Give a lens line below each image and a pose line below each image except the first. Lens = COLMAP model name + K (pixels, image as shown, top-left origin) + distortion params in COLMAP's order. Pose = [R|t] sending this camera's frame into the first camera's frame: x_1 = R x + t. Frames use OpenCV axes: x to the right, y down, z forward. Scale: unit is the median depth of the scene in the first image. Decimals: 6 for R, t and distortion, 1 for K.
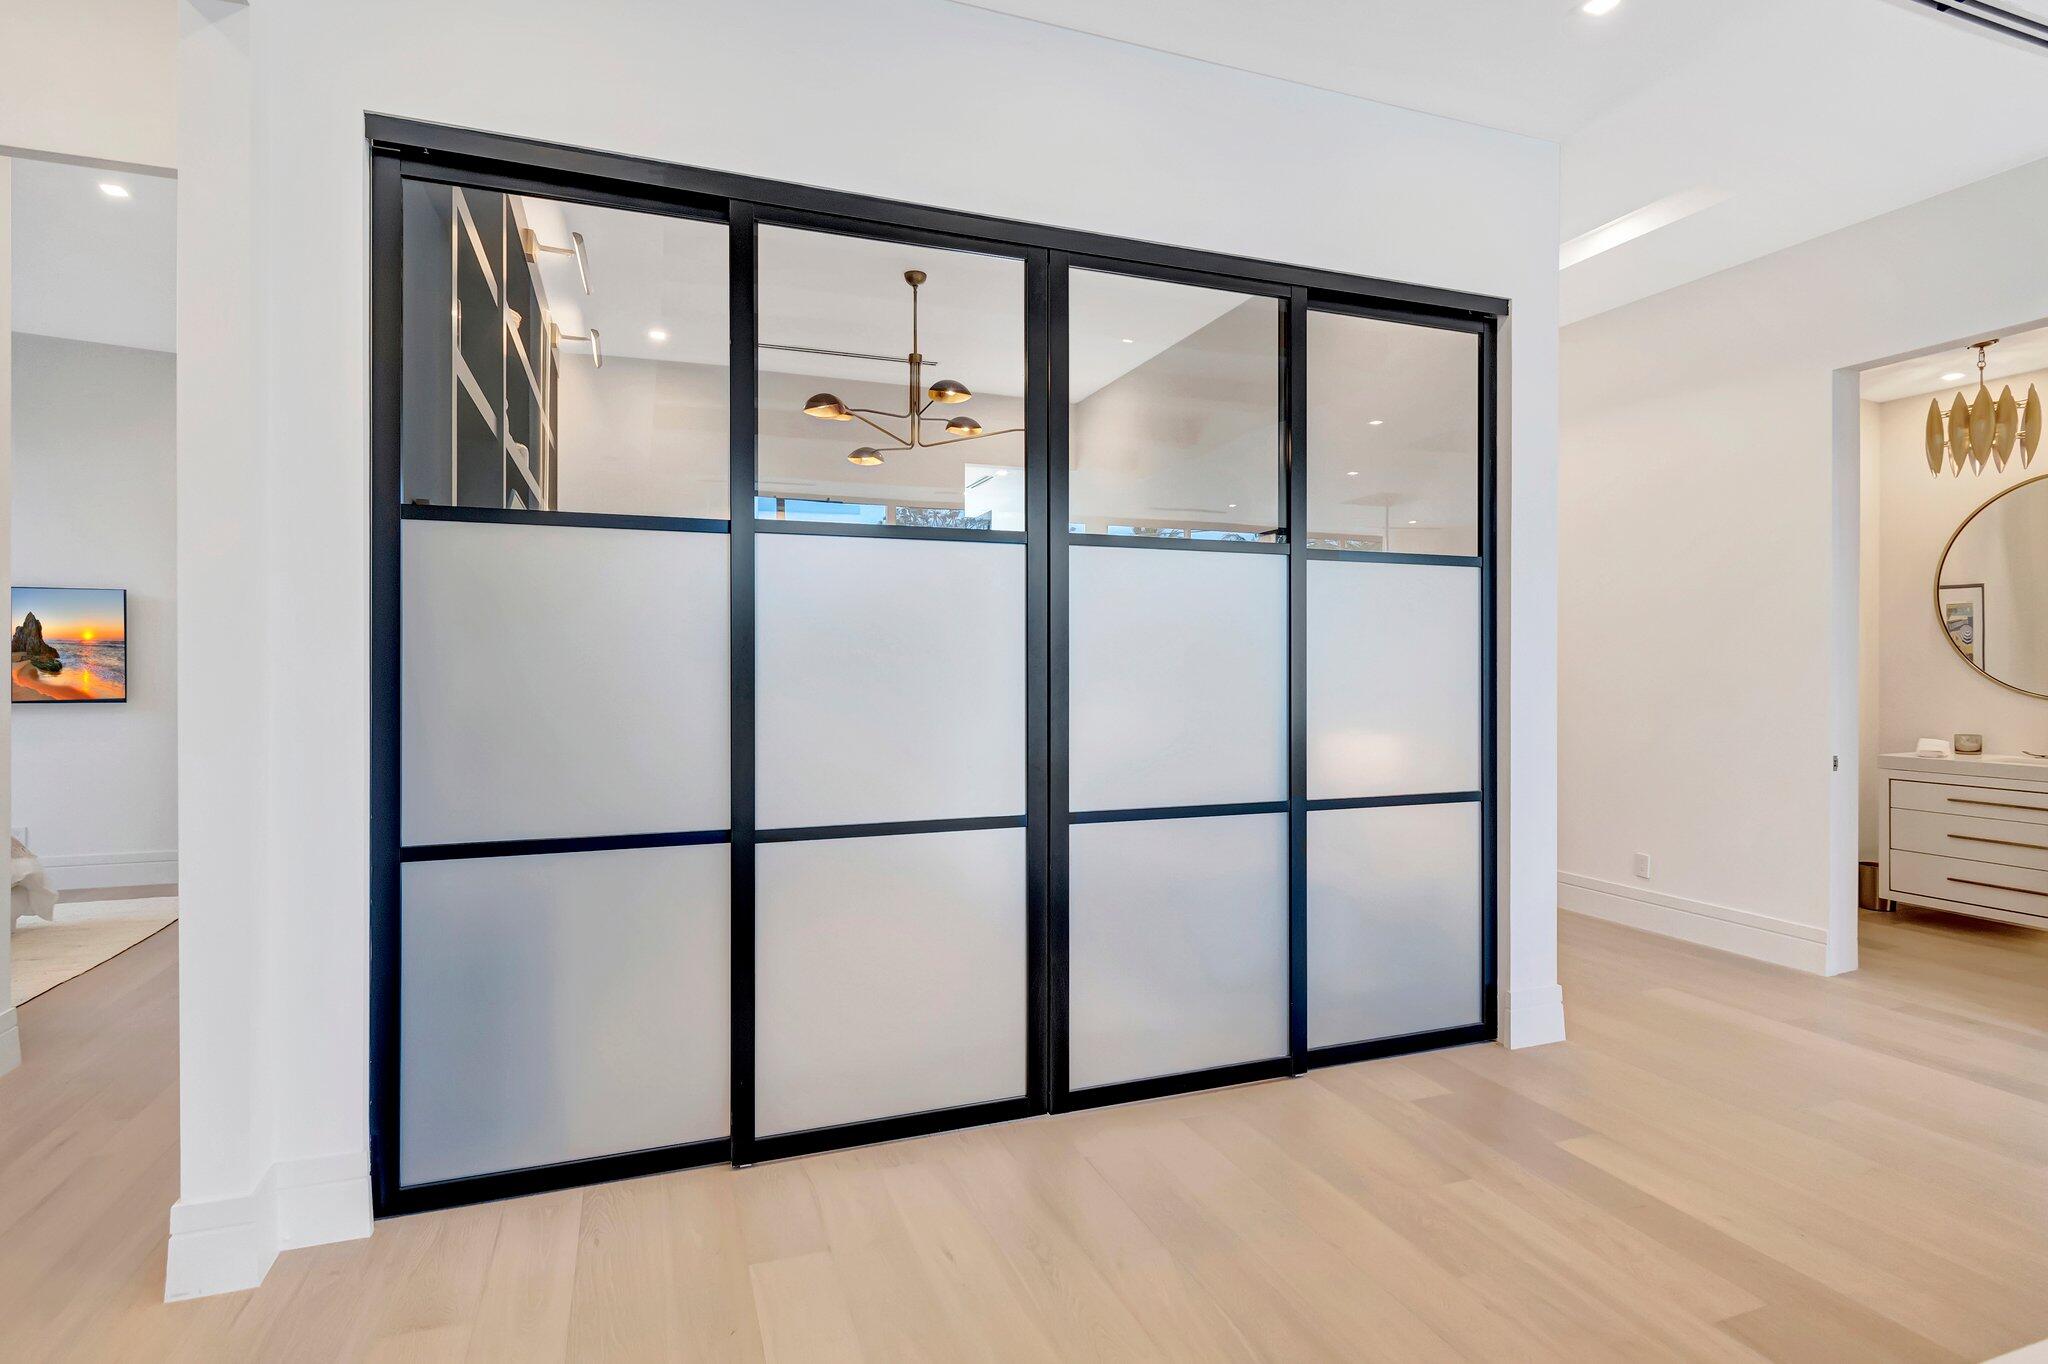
lens RADIAL K [[1032.7, 0, 1032.3], [0, 1032.7, 680.7], [0, 0, 1]] dist [0.018694, -0.001037]
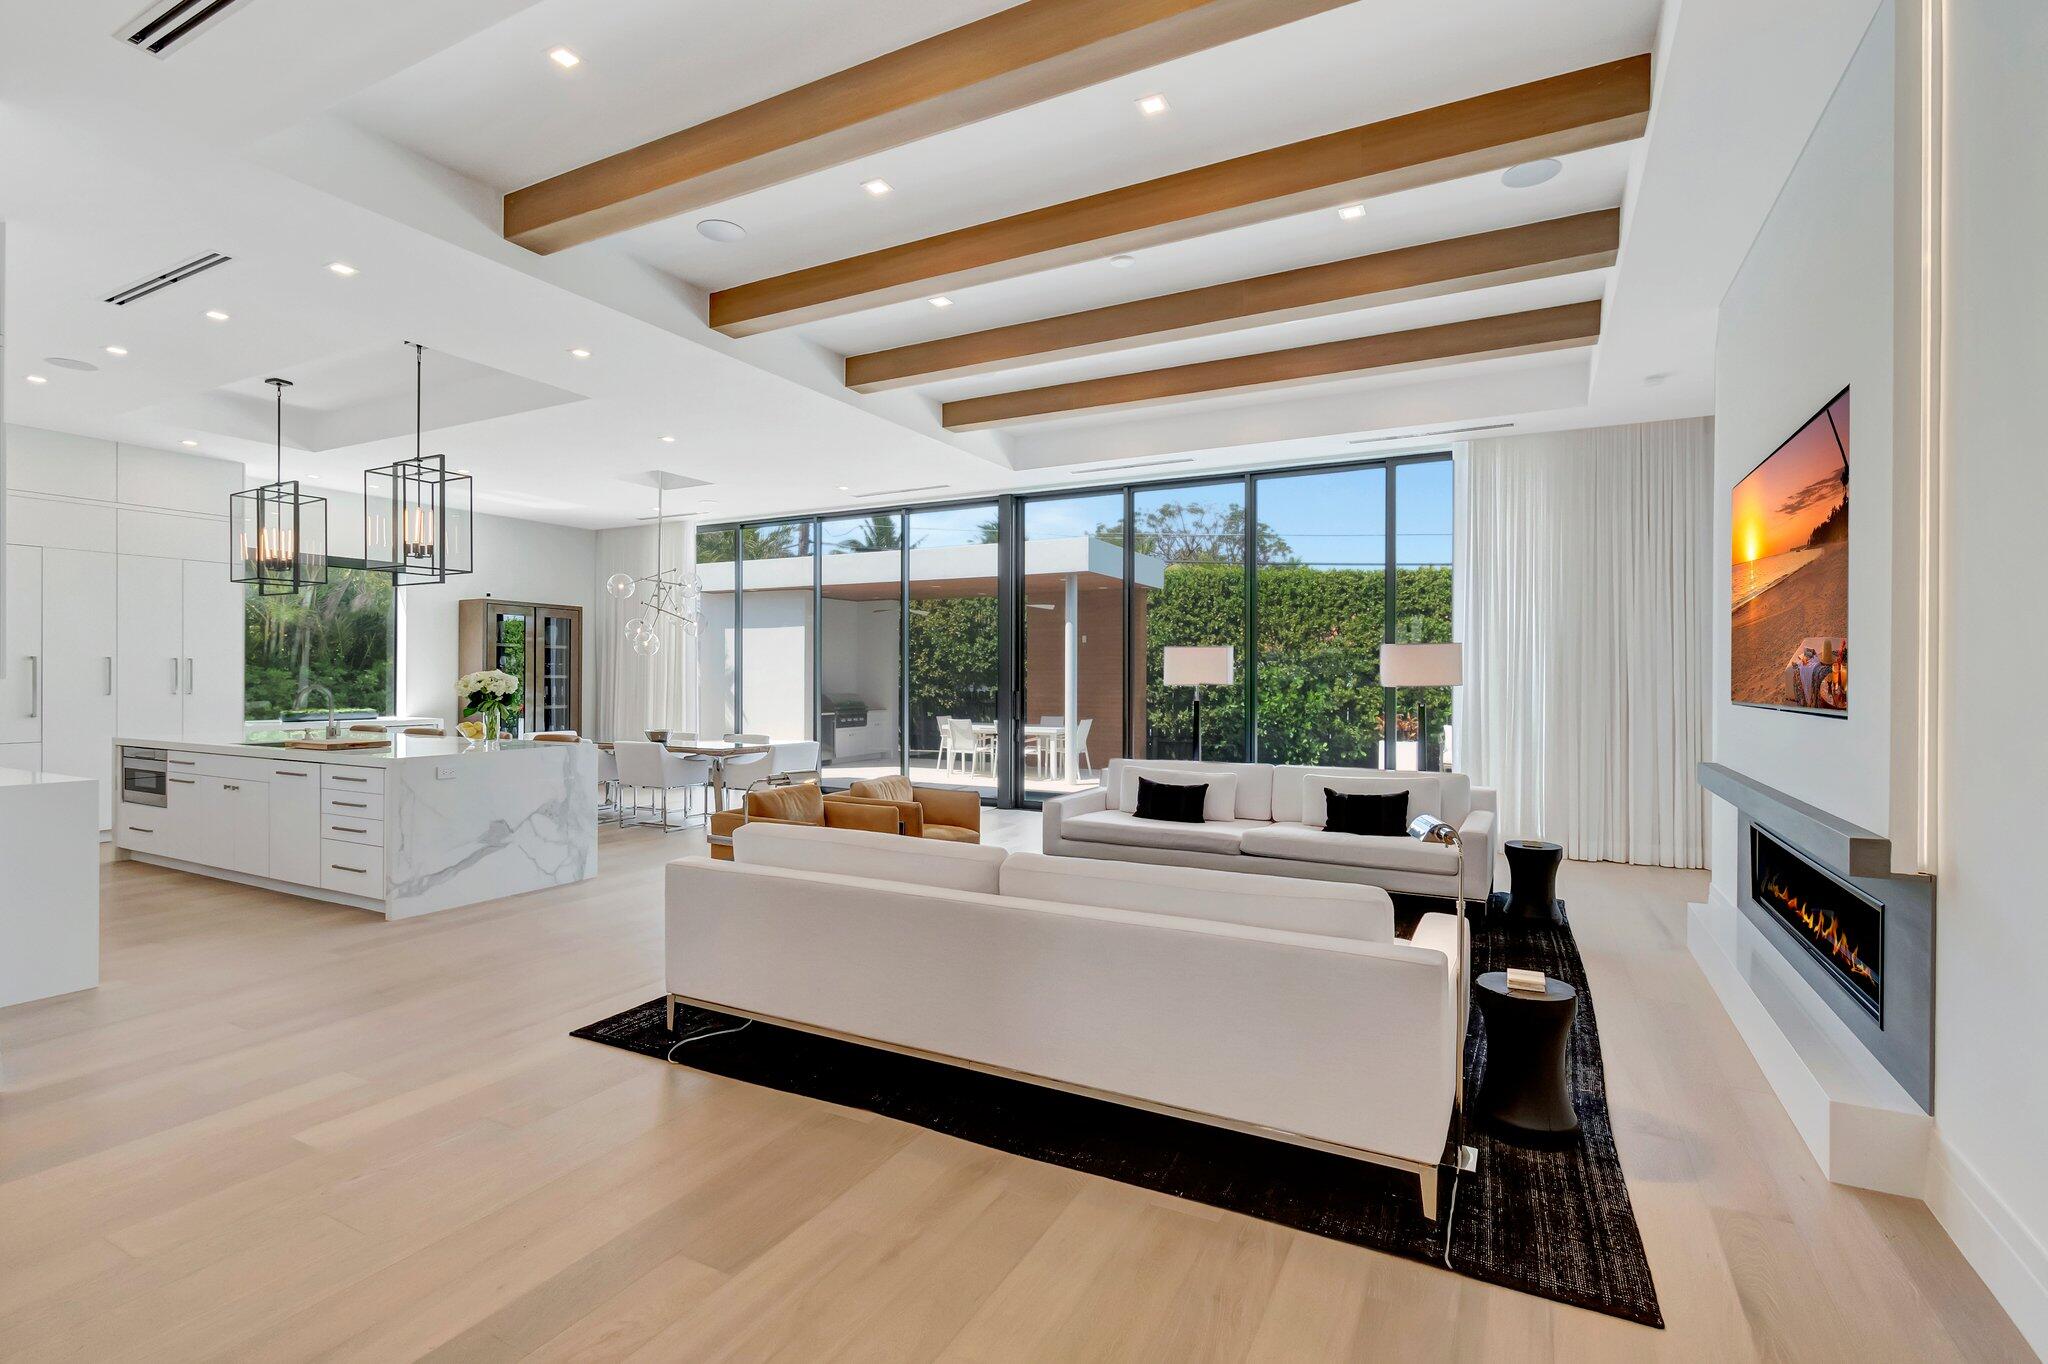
lens RADIAL K [[944.6, 0, 1020.5], [0, 944.6, 679.4], [0, 0, 1]] dist [0.000065, -0.000430]
pose [[-0.662574, -0.002836, 0.748991, -0.195901], [0.002948, 0.999975, 0.006394, -0.018276], [-0.748991, 0.006444, -0.662549, 0.907334]]
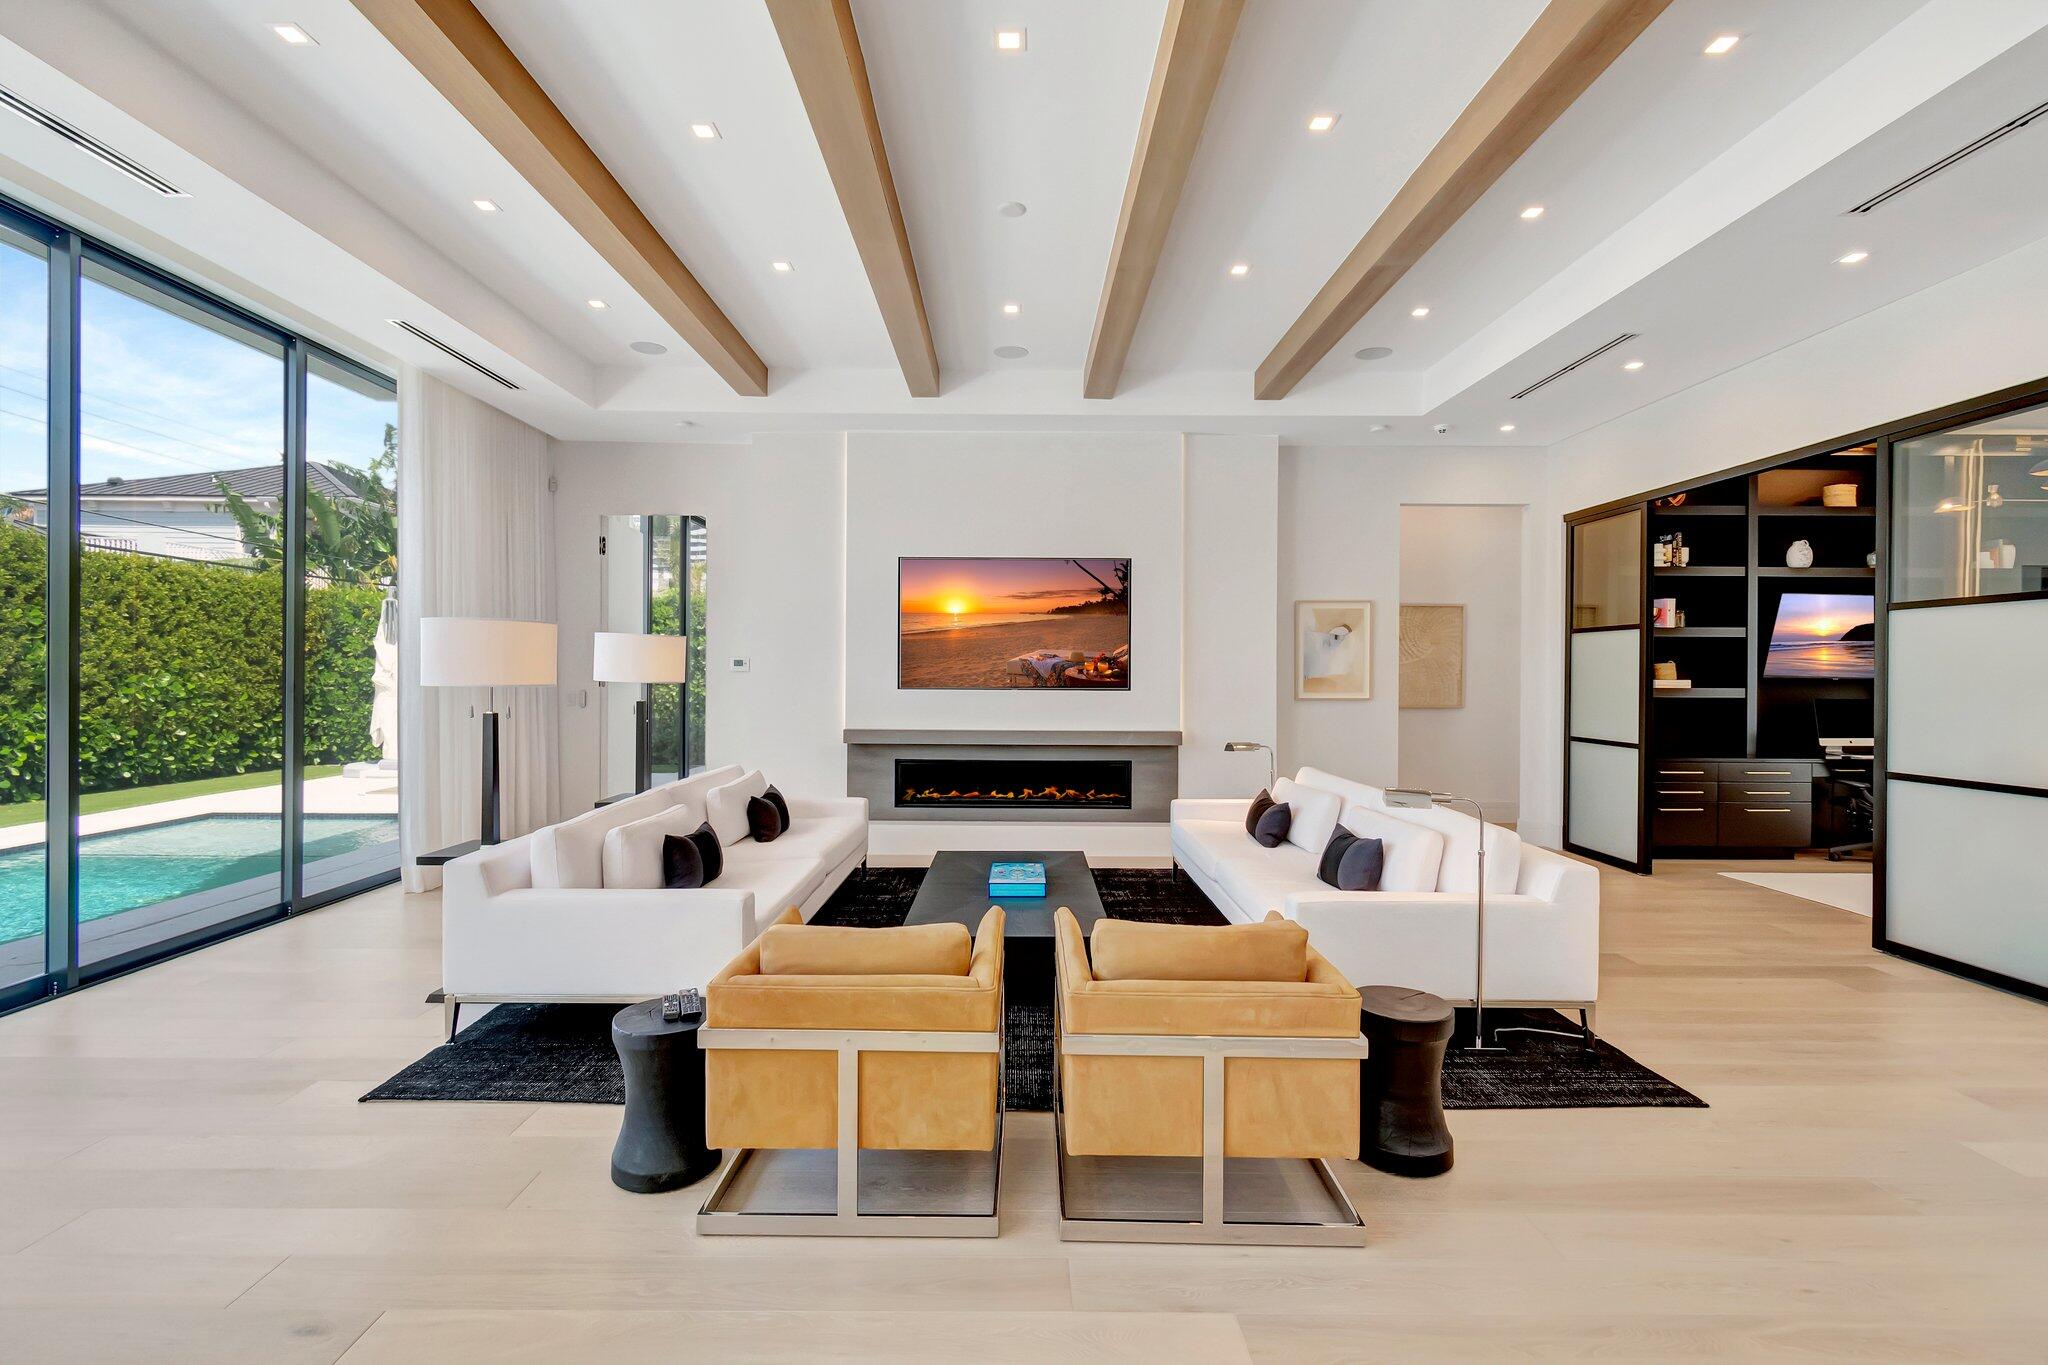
lens RADIAL K [[905.9, 0, 1018.9], [0, 905.9, 675.6], [0, 0, 1]] dist [0.002870, -0.001627]
pose [[-0.345890, 0.001133, -0.938274, 1.944672], [-0.010967, 0.999926, 0.005251, -0.018001], [0.938211, 0.012106, -0.345852, 0.272781]]
